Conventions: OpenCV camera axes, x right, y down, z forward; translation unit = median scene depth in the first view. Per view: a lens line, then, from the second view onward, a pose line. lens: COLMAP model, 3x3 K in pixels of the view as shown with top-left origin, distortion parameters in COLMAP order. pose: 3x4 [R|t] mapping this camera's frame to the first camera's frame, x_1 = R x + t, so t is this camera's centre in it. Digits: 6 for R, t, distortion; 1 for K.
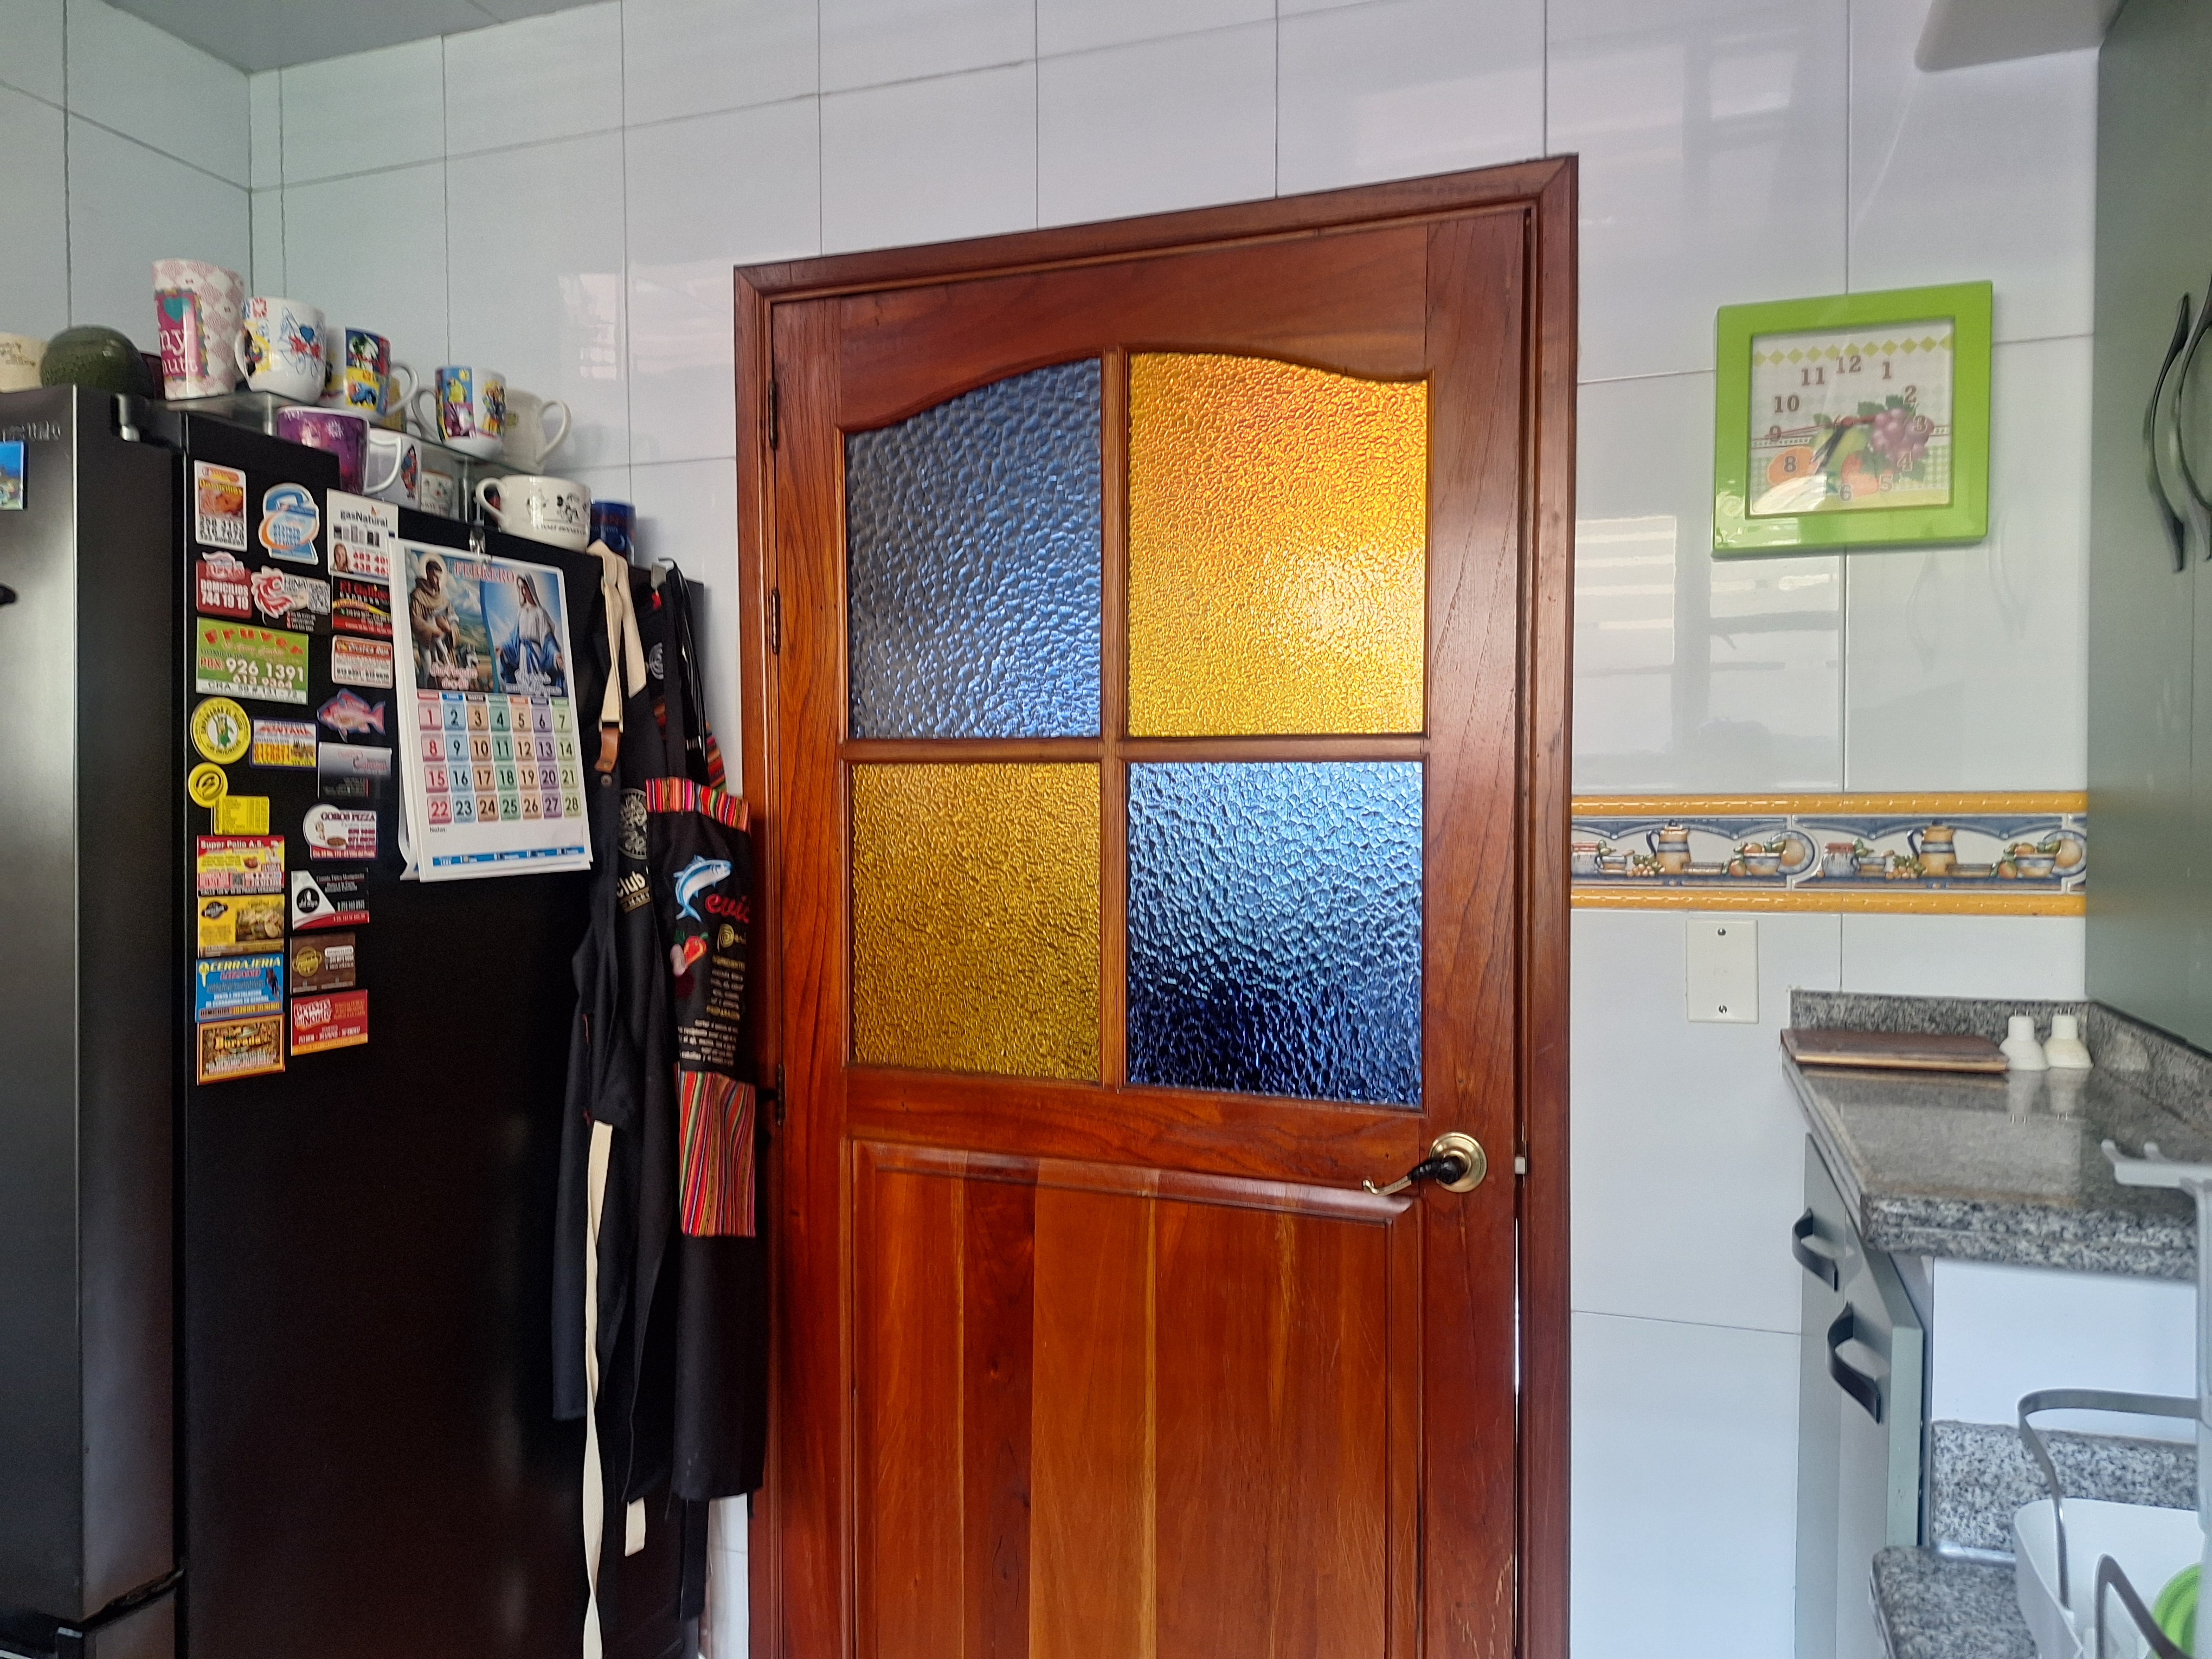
lens RADIAL K [[1575.1, 0, 1106.0], [0, 1575.1, 829.5], [0, 0, 1]] dist [-0.025024, 0.002104]
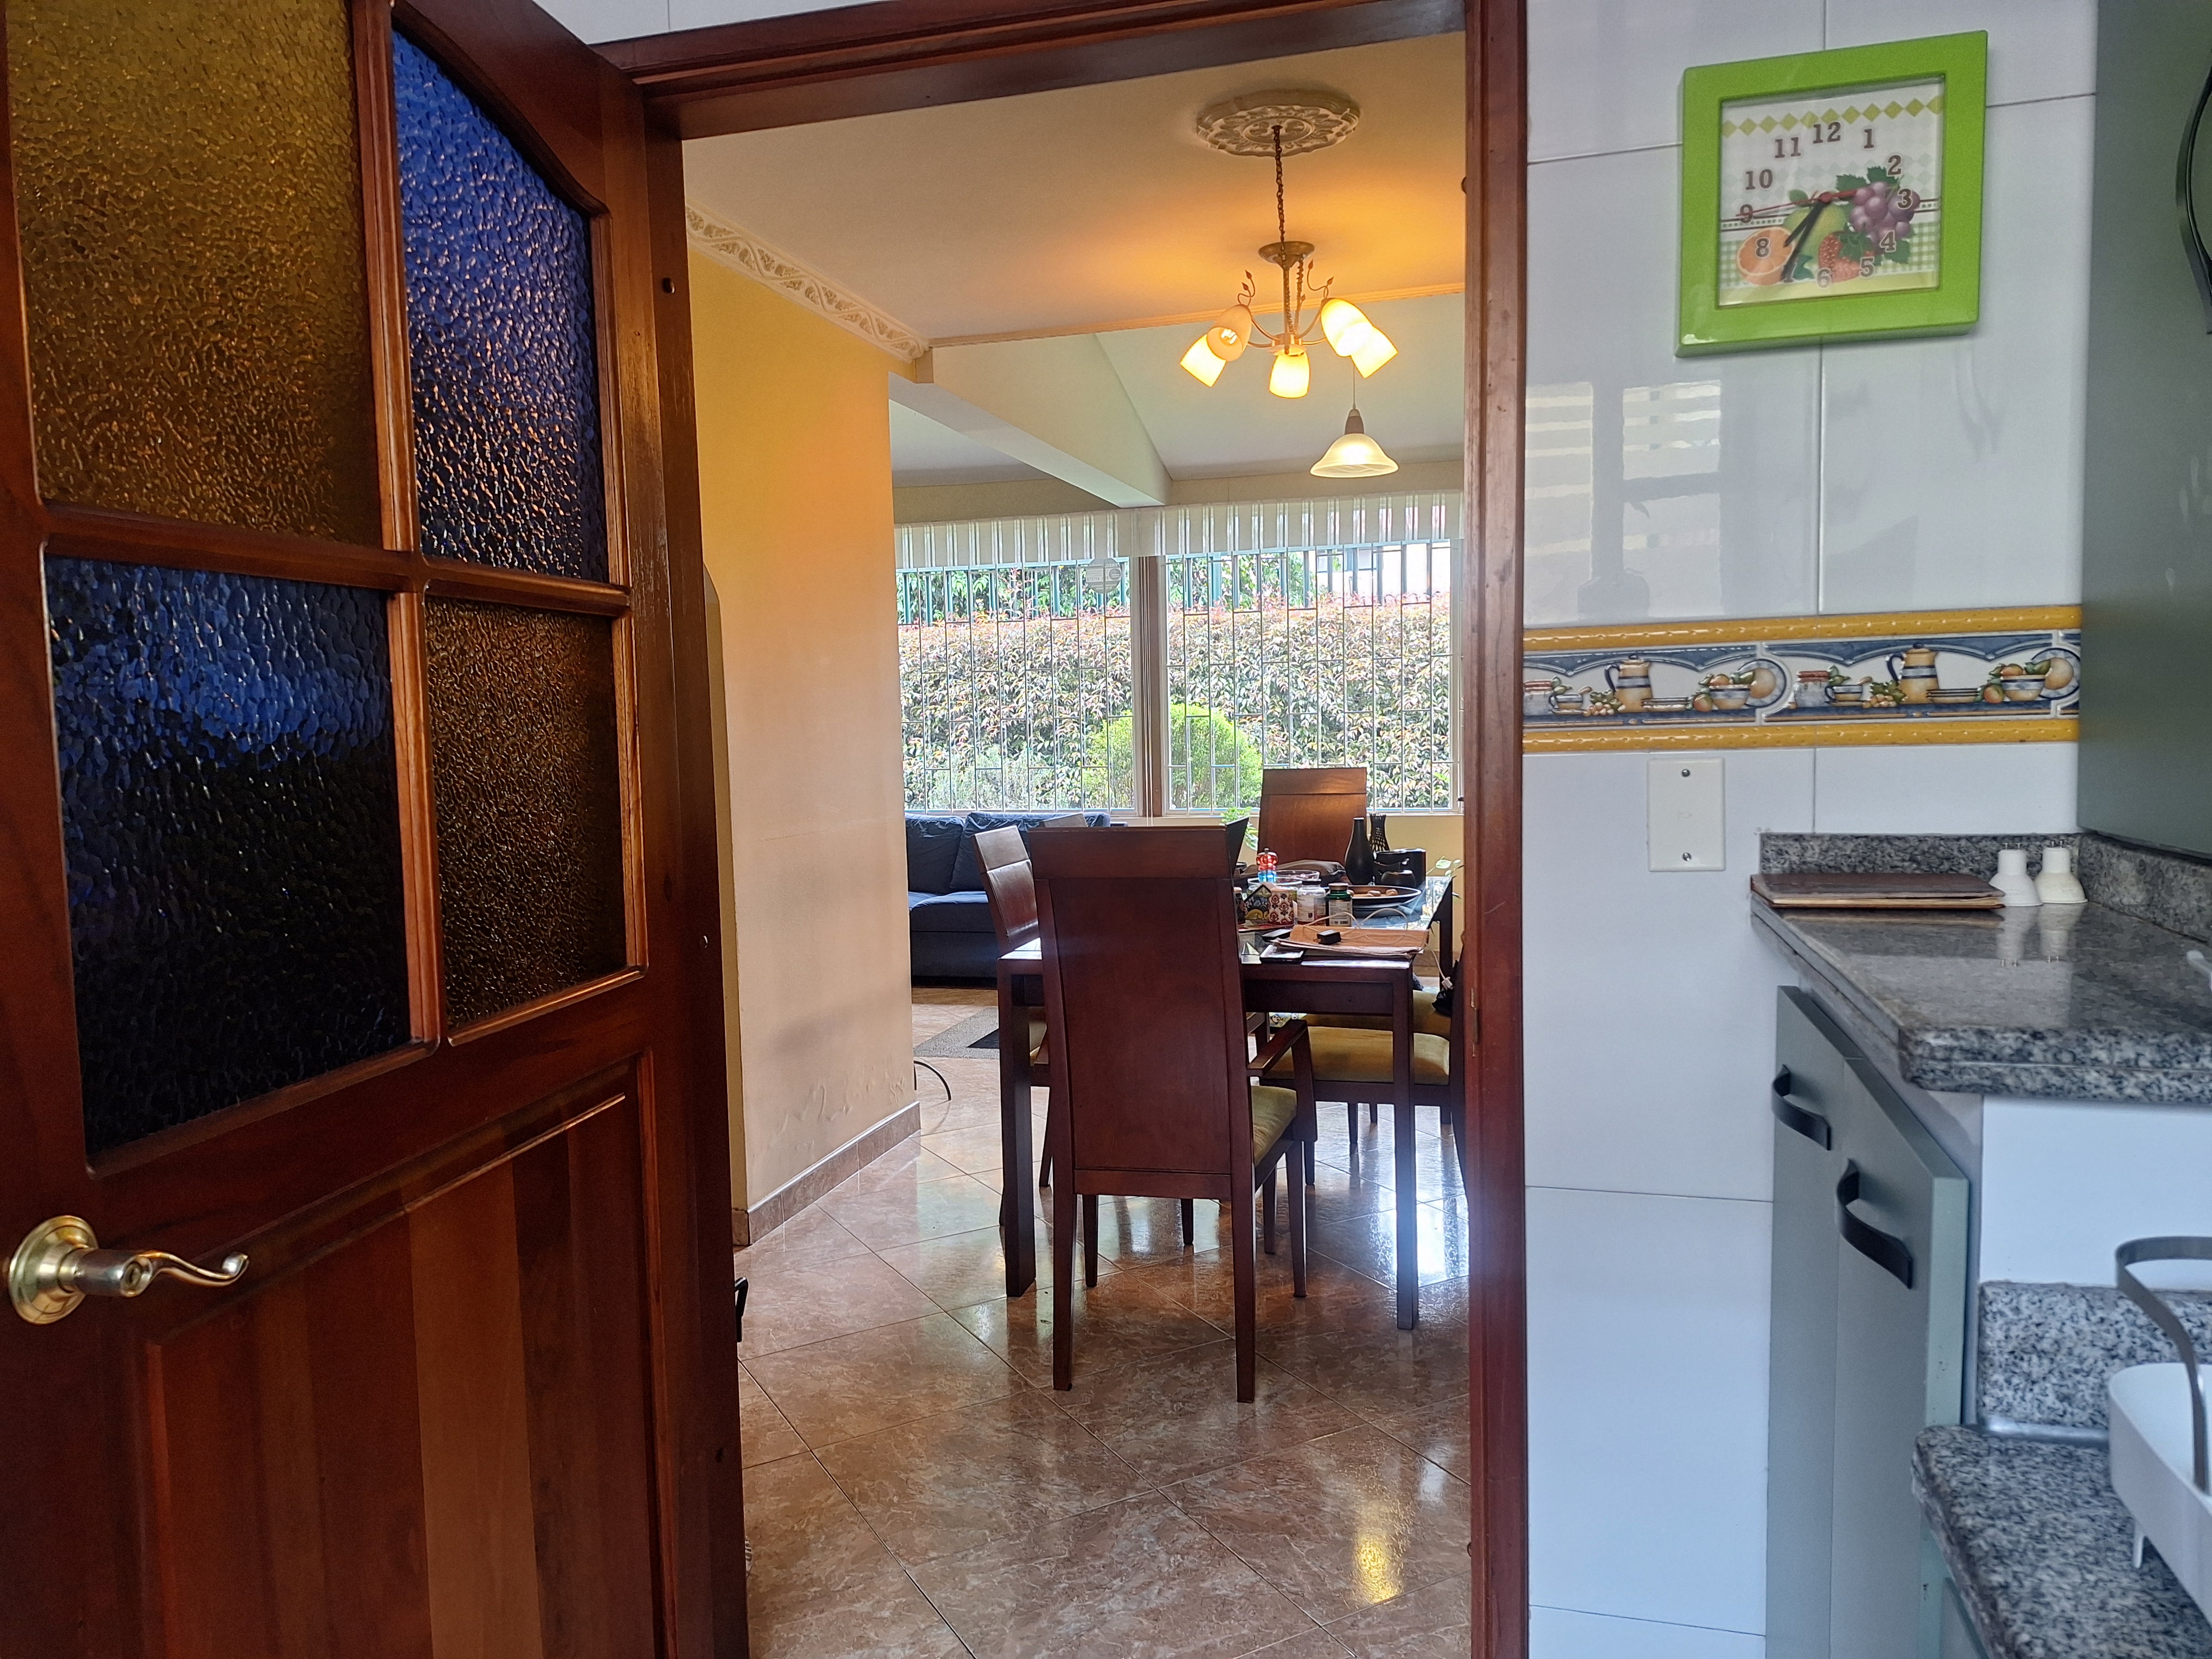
lens RADIAL K [[1496.3, 0, 1106.0], [0, 1496.3, 829.5], [0, 0, 1]] dist [-0.000841, -0.004188]
pose [[0.997582, -0.029107, 0.063104, -0.005848], [0.026690, 0.998890, 0.038819, 0.059357], [-0.064164, -0.037041, 0.997252, 0.151668]]
